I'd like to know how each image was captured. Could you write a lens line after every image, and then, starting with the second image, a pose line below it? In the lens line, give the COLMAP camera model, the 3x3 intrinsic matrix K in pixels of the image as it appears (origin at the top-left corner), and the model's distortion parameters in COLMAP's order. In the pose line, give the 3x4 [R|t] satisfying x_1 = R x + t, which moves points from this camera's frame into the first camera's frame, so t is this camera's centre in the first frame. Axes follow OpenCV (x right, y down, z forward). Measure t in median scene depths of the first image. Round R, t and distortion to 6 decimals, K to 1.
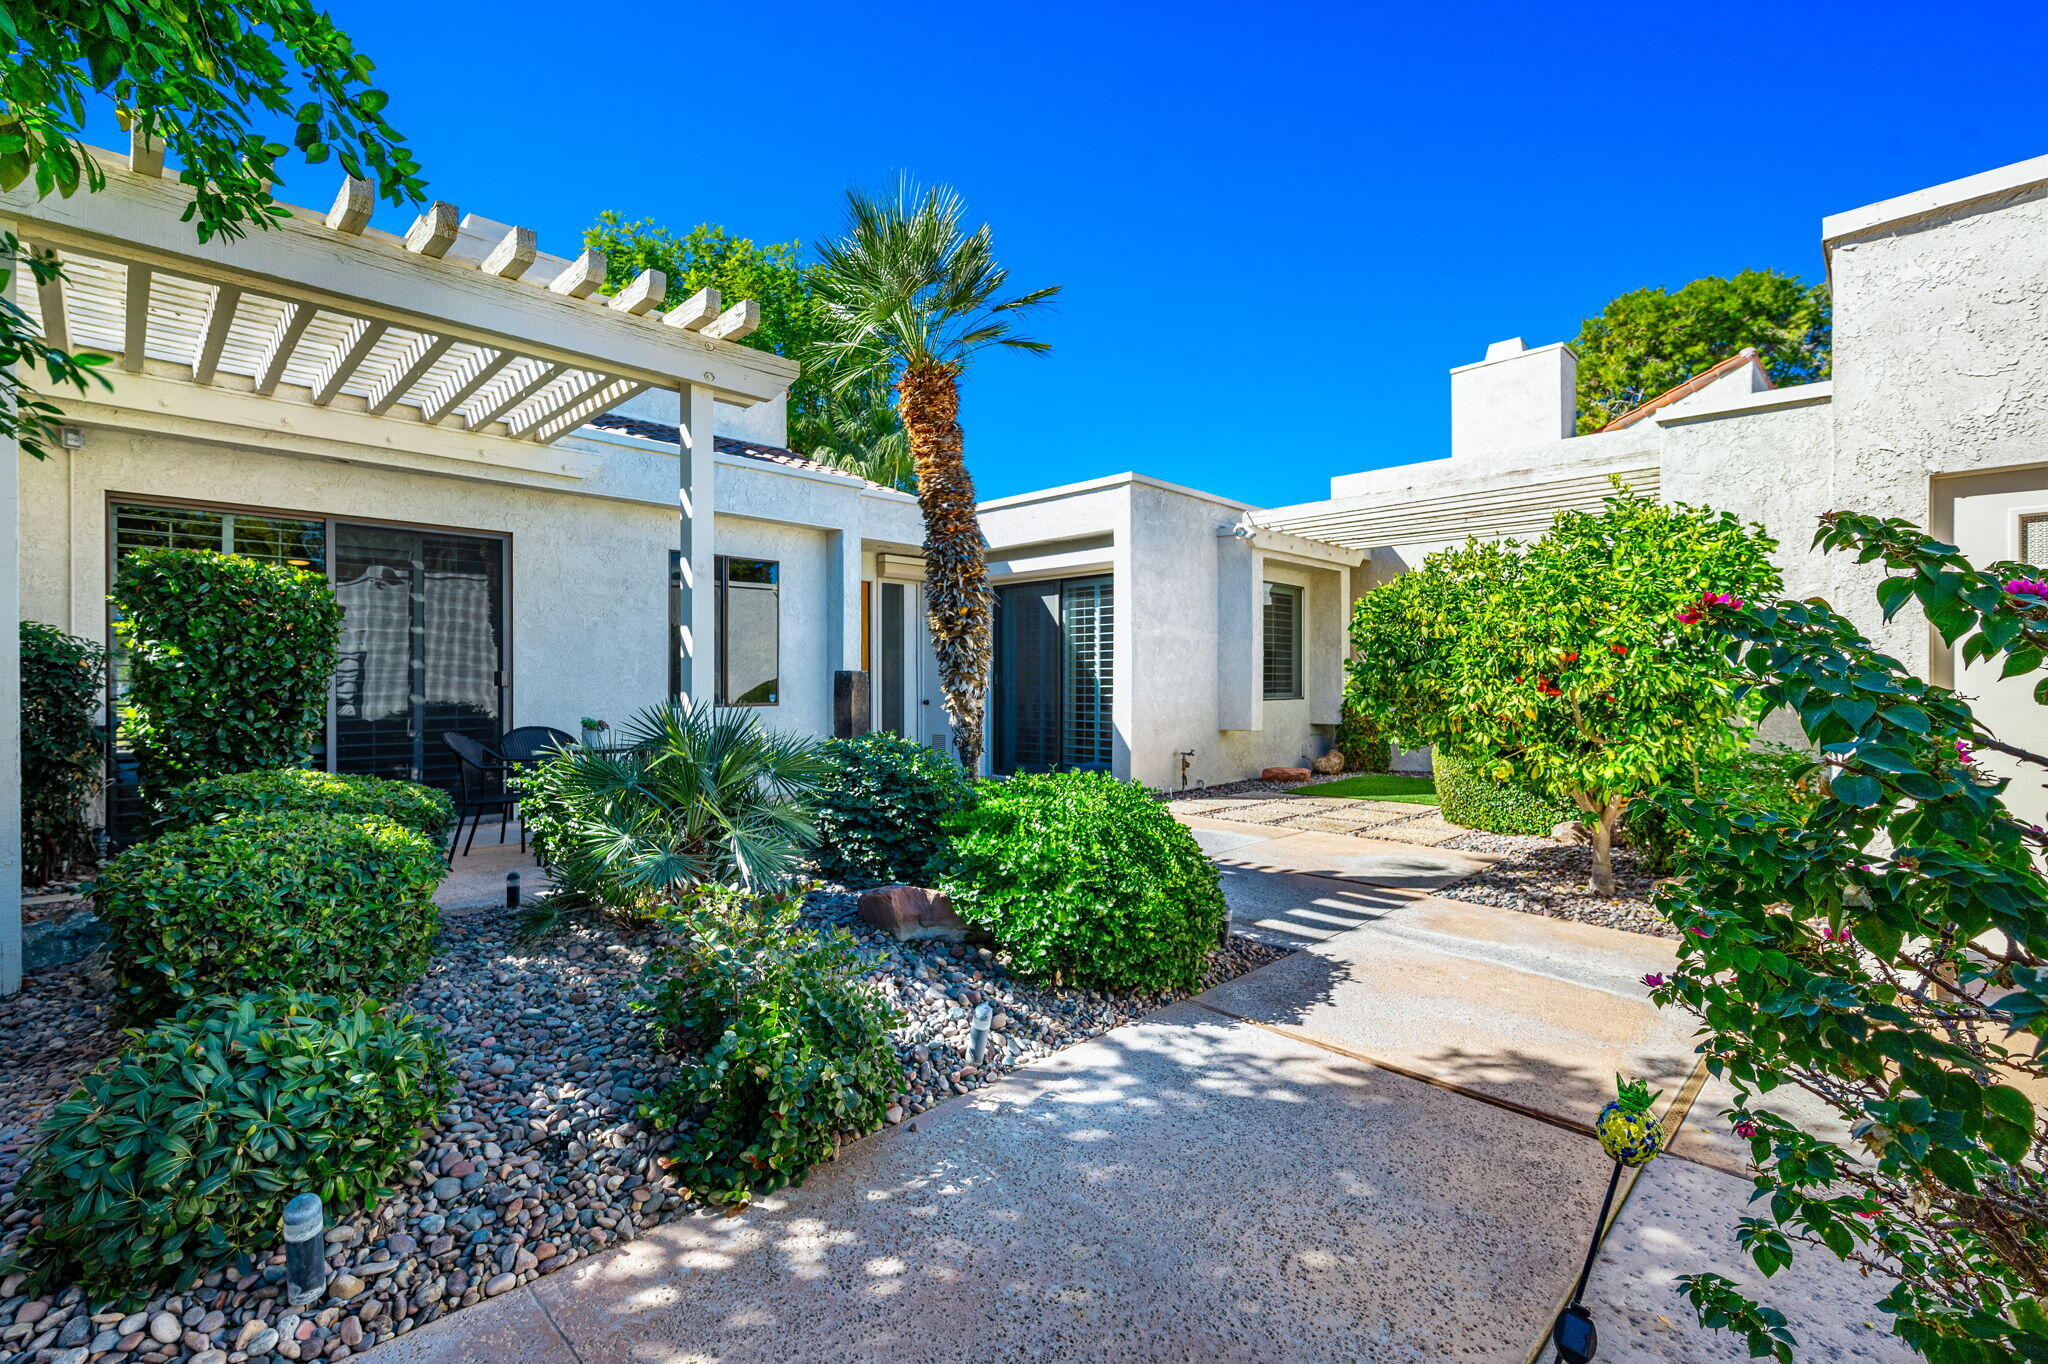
lens RADIAL K [[894.6, 0, 1033.3], [0, 894.6, 690.6], [0, 0, 1]] dist [-0.002342, 0.000398]
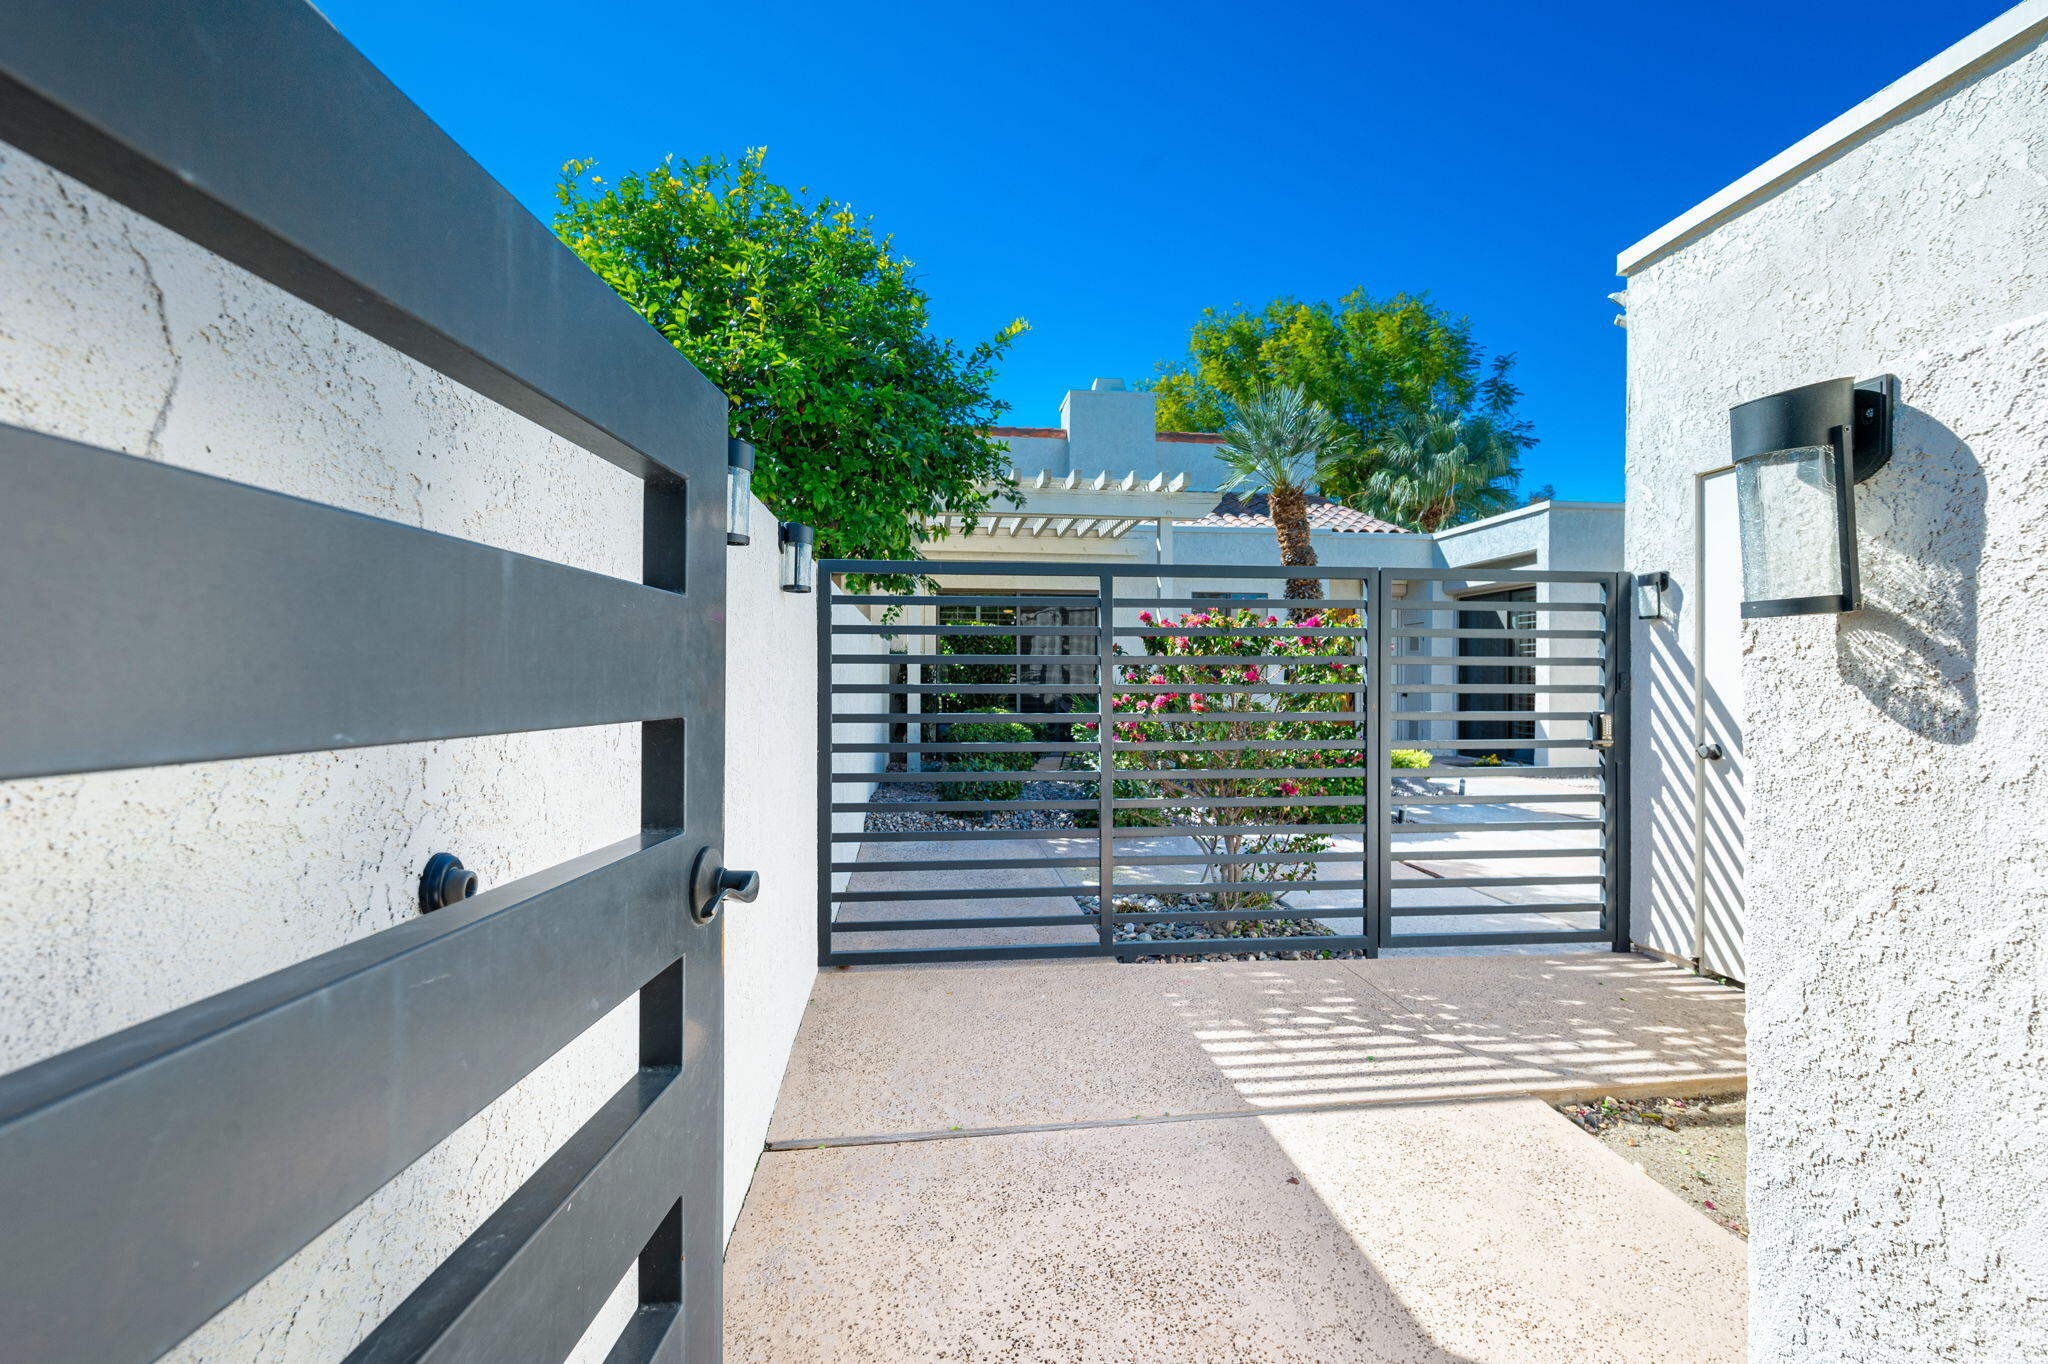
lens RADIAL K [[906.2, 0, 1024.0], [0, 906.2, 682.0], [0, 0, 1]] dist [-0.003051, 0.000211]
pose [[0.775036, -0.000076, -0.631917, 0.622246], [-0.011715, 0.999826, -0.014488, 0.038434], [0.631809, 0.018632, 0.774901, -0.681389]]
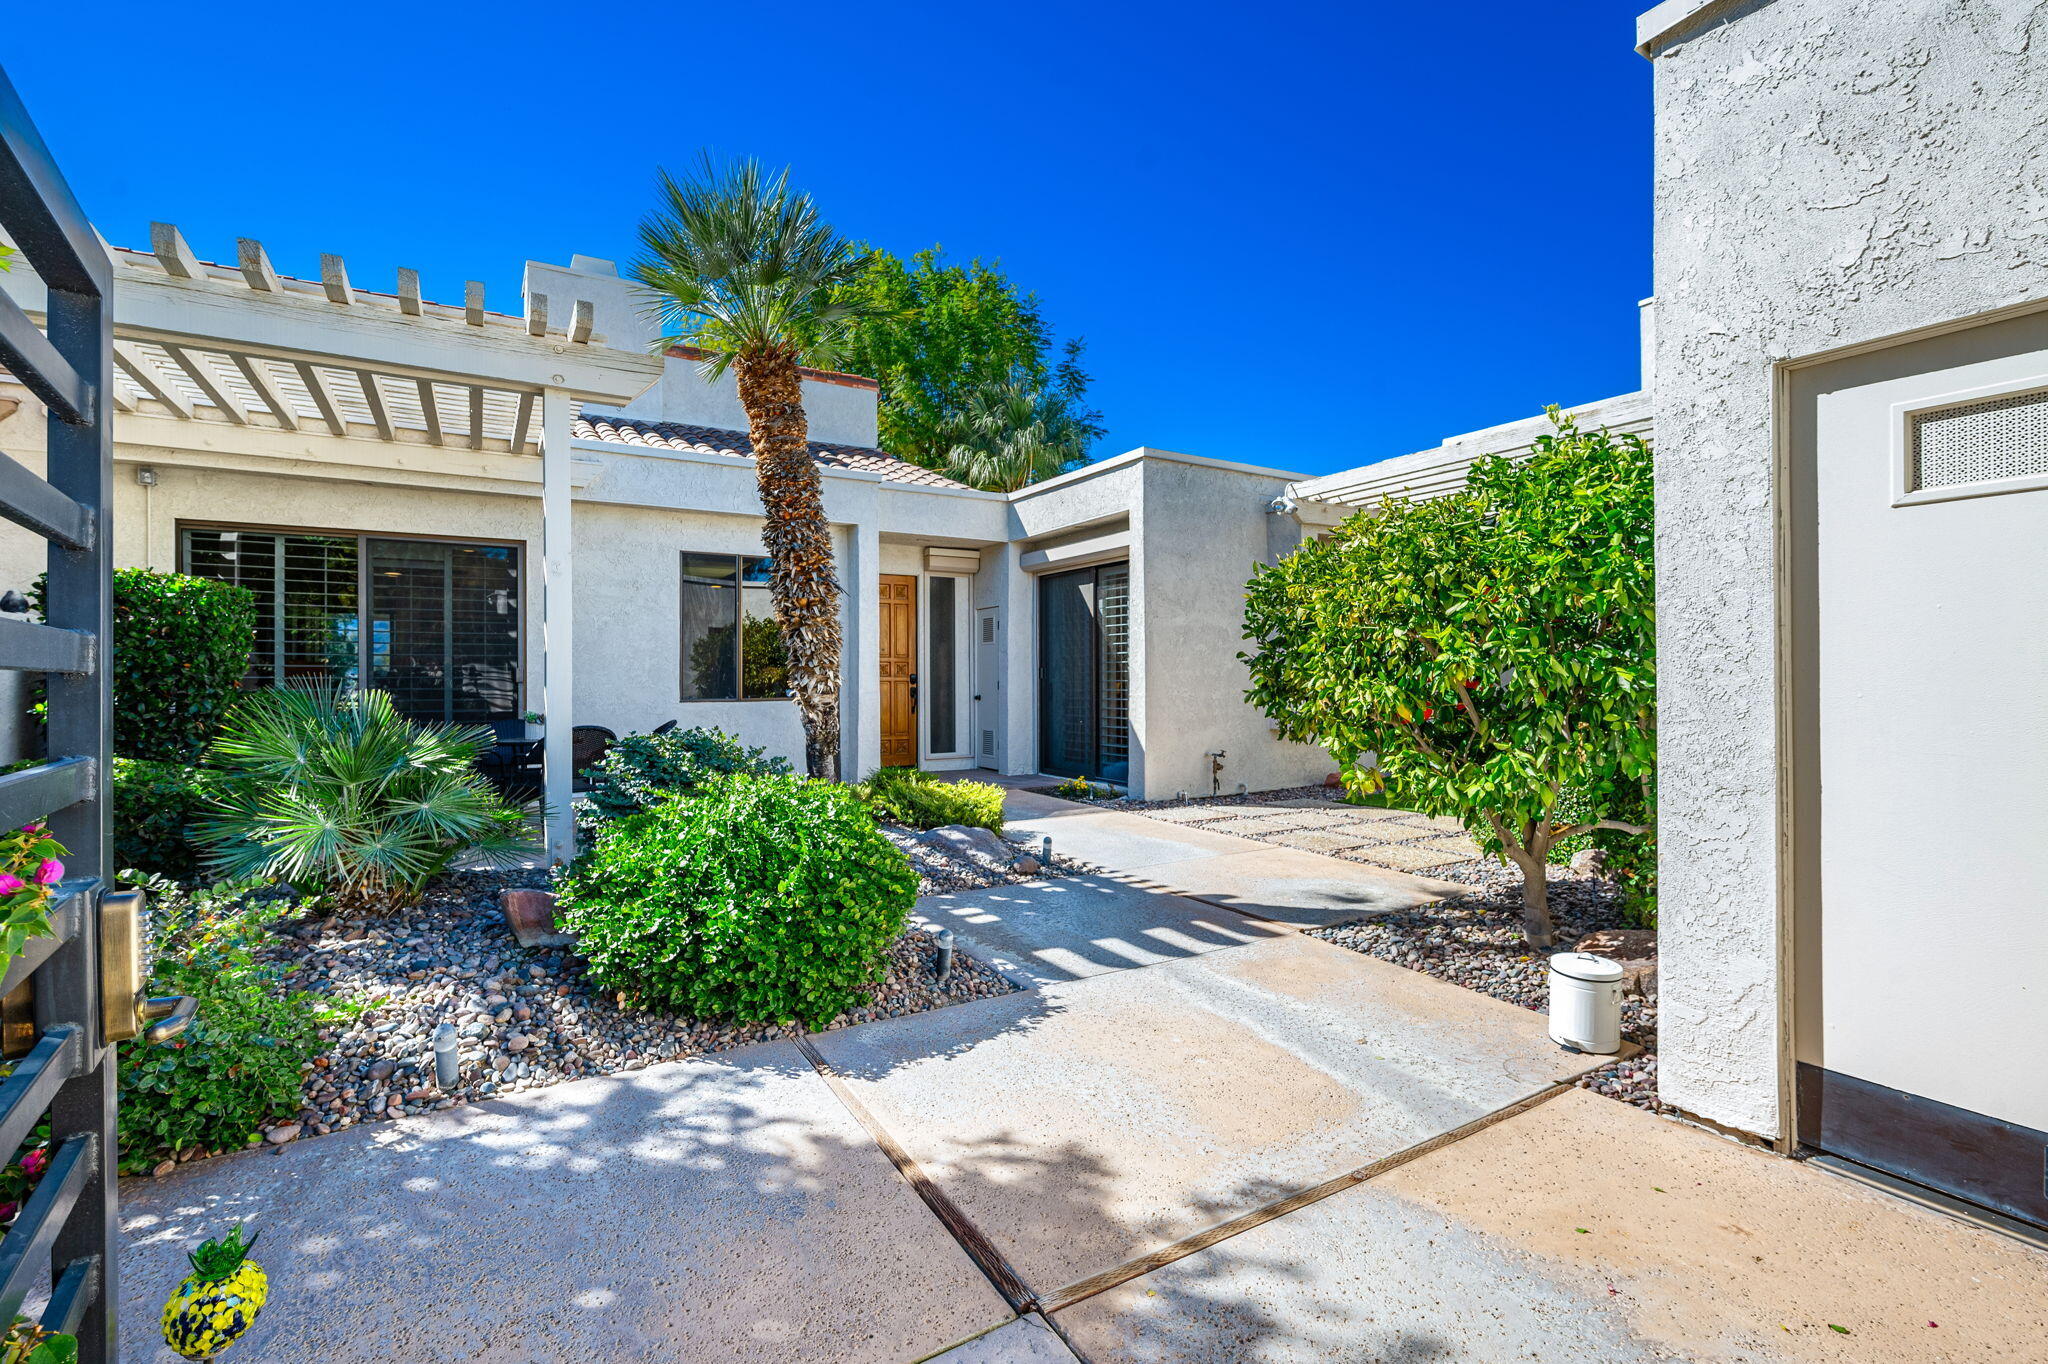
lens RADIAL K [[906.2, 0, 1024.0], [0, 906.2, 682.0], [0, 0, 1]] dist [-0.003051, 0.000211]
pose [[0.969057, -0.002777, -0.246822, 0.417600], [0.001807, 0.999990, -0.004156, 0.000899], [0.246831, 0.003582, 0.969052, 0.131773]]
